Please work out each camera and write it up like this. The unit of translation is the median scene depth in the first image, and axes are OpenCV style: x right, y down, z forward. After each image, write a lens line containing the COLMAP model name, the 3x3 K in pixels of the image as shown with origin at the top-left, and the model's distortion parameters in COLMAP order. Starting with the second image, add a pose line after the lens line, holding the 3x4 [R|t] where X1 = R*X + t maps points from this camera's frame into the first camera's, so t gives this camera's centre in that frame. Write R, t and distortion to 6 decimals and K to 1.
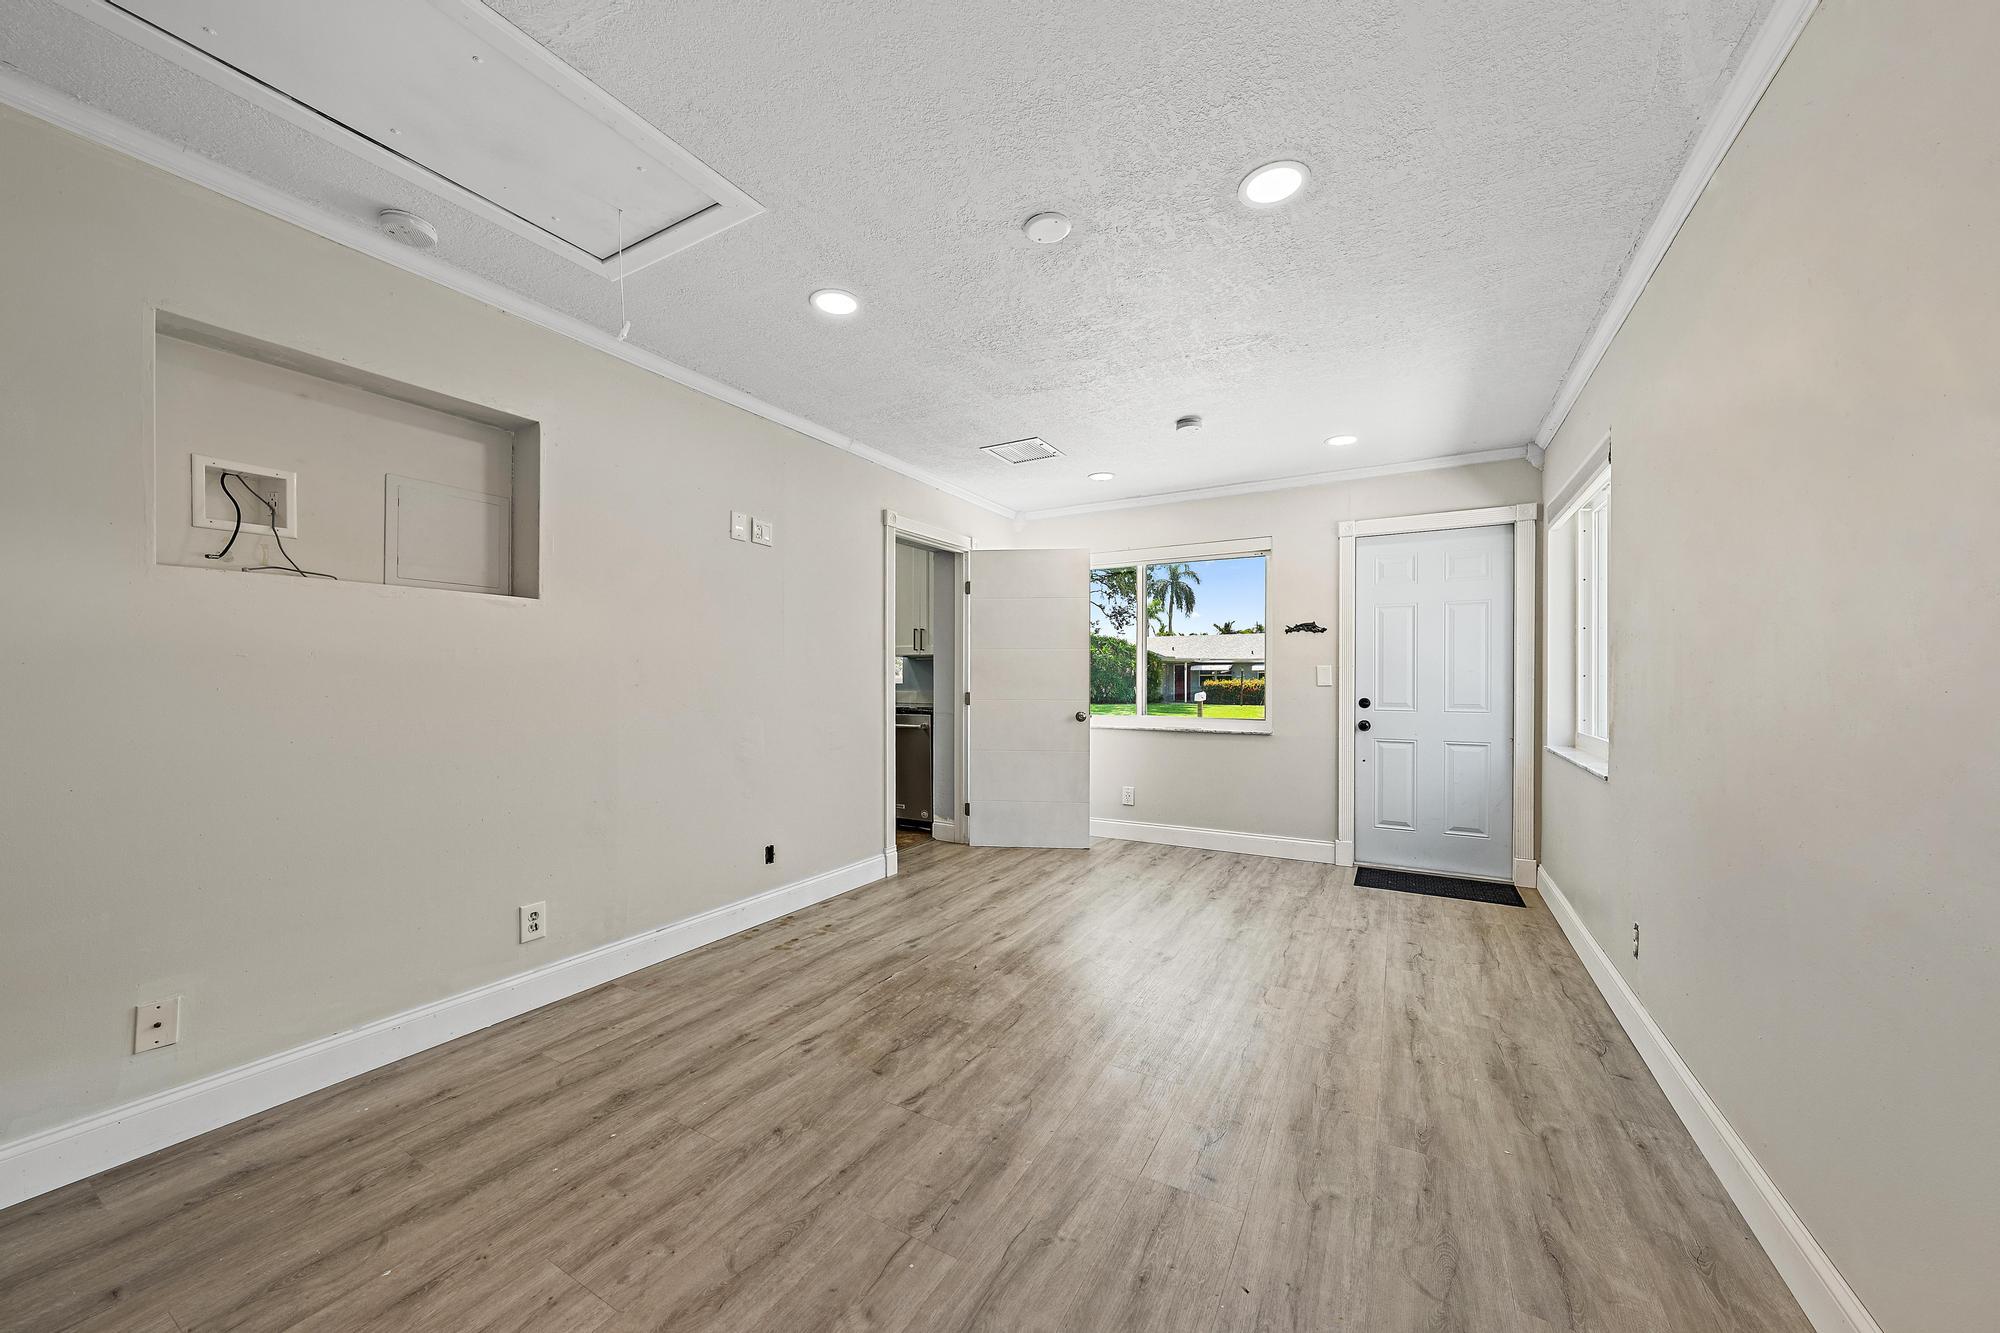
lens RADIAL K [[710.3, 0, 997.1], [0, 710.3, 672.3], [0, 0, 1]] dist [-0.000041, -0.000008]
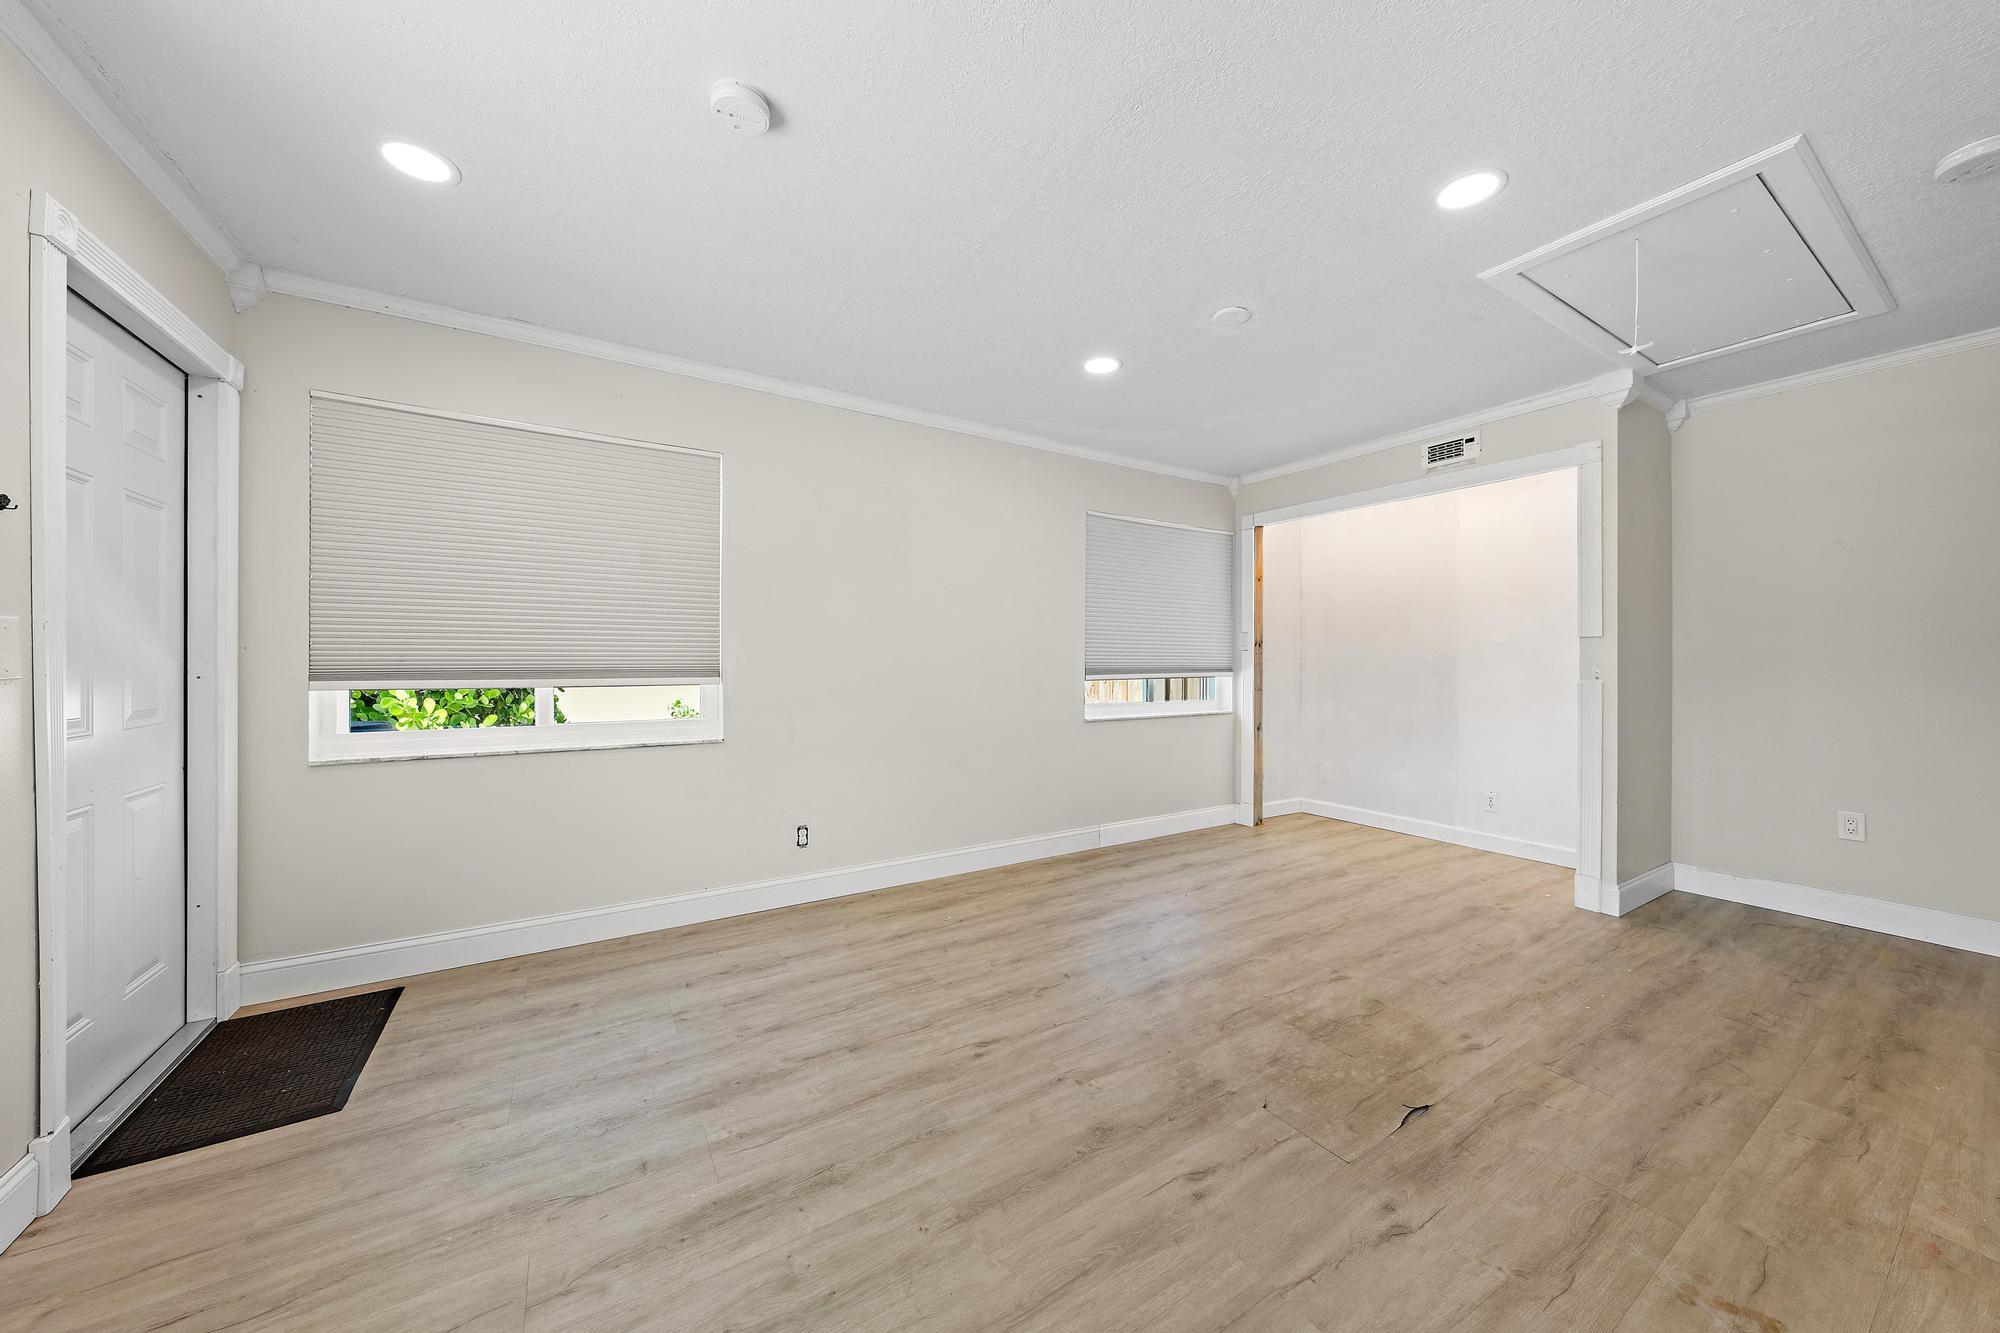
lens RADIAL K [[681.0, 0, 1000.7], [0, 681.0, 664.8], [0, 0, 1]] dist [-0.002286, -0.000072]
pose [[-0.878672, -0.007033, 0.477374, -0.120633], [-0.006569, 0.999975, 0.002642, 0.010972], [-0.477381, -0.000814, -0.878696, 1.788395]]
